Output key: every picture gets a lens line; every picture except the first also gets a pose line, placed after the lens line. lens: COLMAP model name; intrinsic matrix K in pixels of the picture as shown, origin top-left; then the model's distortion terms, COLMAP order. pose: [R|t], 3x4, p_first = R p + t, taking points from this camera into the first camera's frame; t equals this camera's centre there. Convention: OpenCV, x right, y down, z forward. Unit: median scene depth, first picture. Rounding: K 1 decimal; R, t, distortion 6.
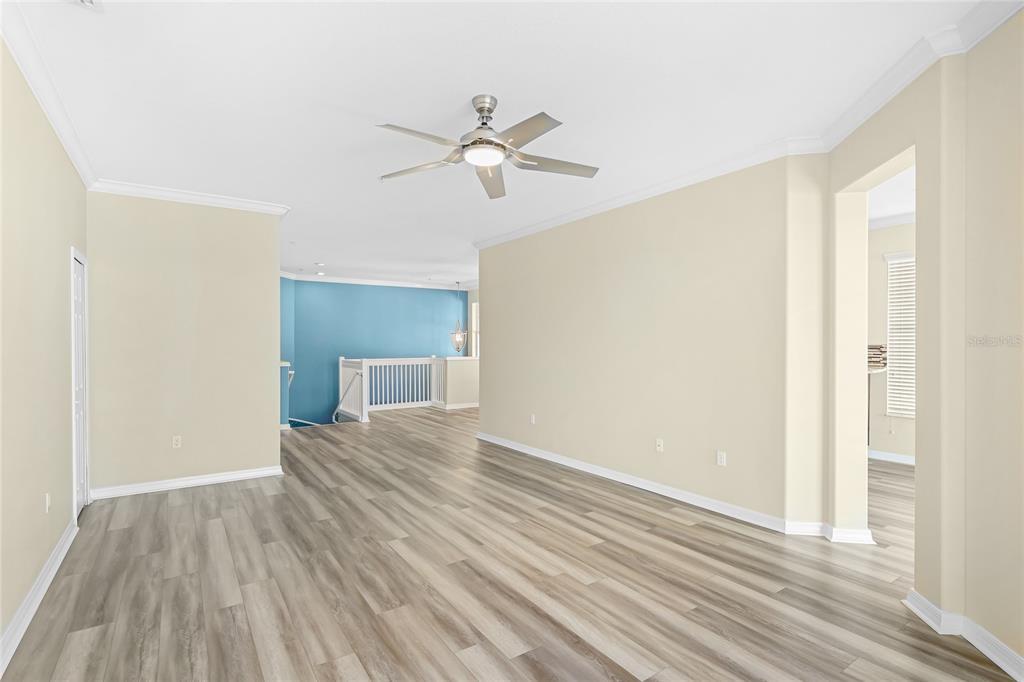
lens RADIAL K [[512.7, 0, 512.5], [0, 512.7, 343.0], [0, 0, 1]] dist [0.001331, 0.000160]
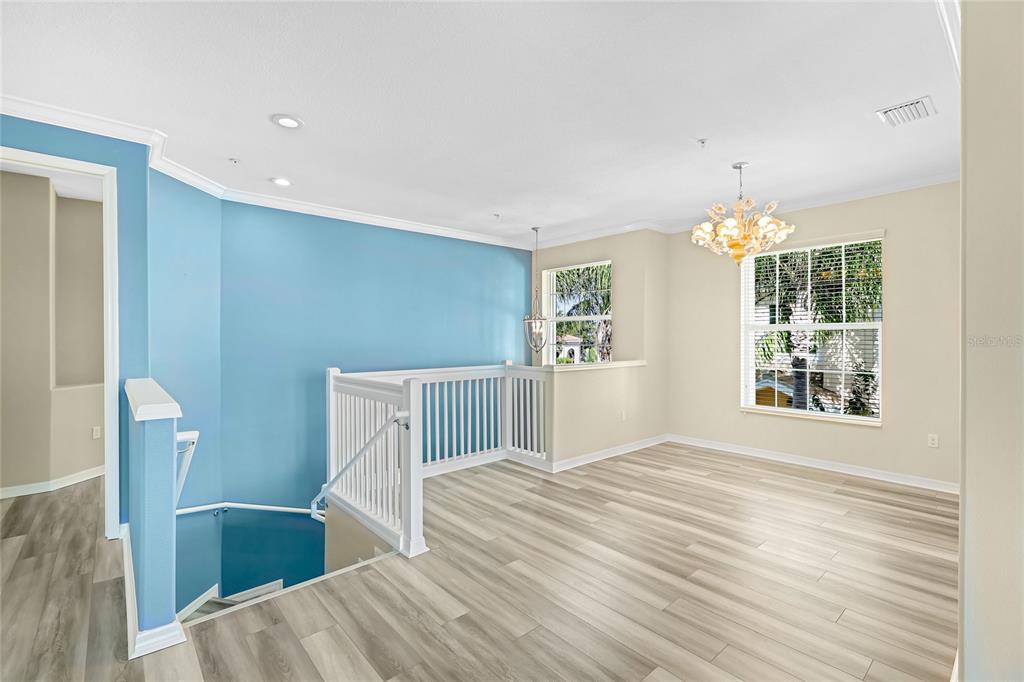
lens RADIAL K [[459.6, 0, 510.3], [0, 459.6, 334.8], [0, 0, 1]] dist [0.002645, -0.000139]
pose [[0.990526, 0.002664, 0.137300, -0.239254], [-0.001813, 0.999978, -0.006323, 0.001501], [-0.137314, 0.006014, 0.990509, 0.597594]]
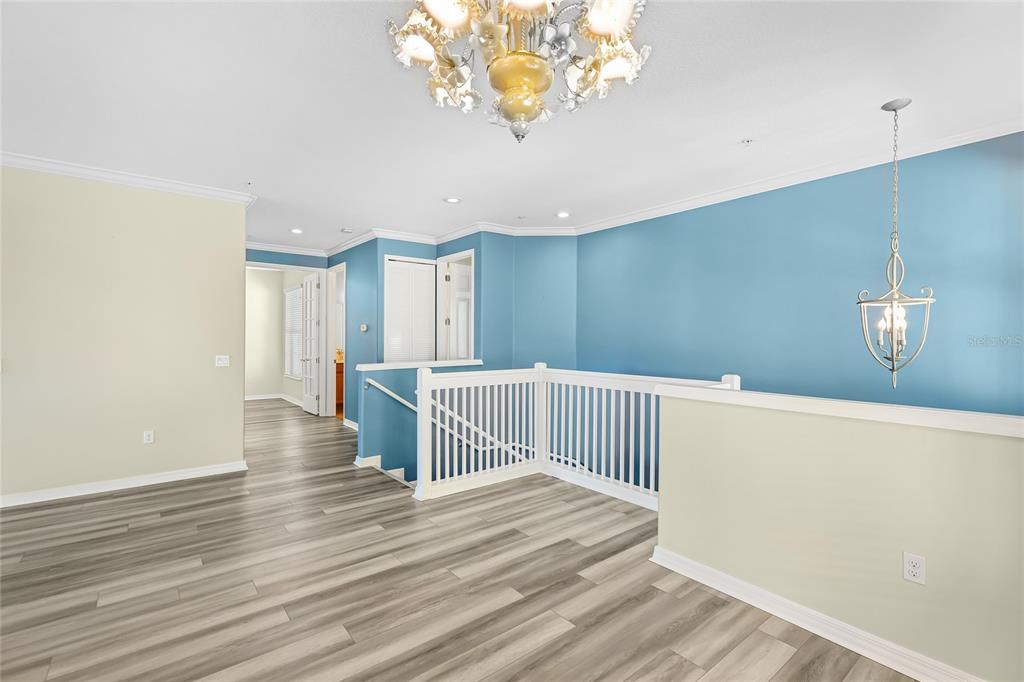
lens RADIAL K [[460.4, 0, 508.5], [0, 460.4, 345.4], [0, 0, 1]] dist [0.002347, -0.000077]
pose [[0.084078, 0.016992, -0.996314, 0.173407], [-0.000341, 0.999855, 0.017023, 0.000704], [0.996459, -0.001091, 0.084072, 0.969892]]
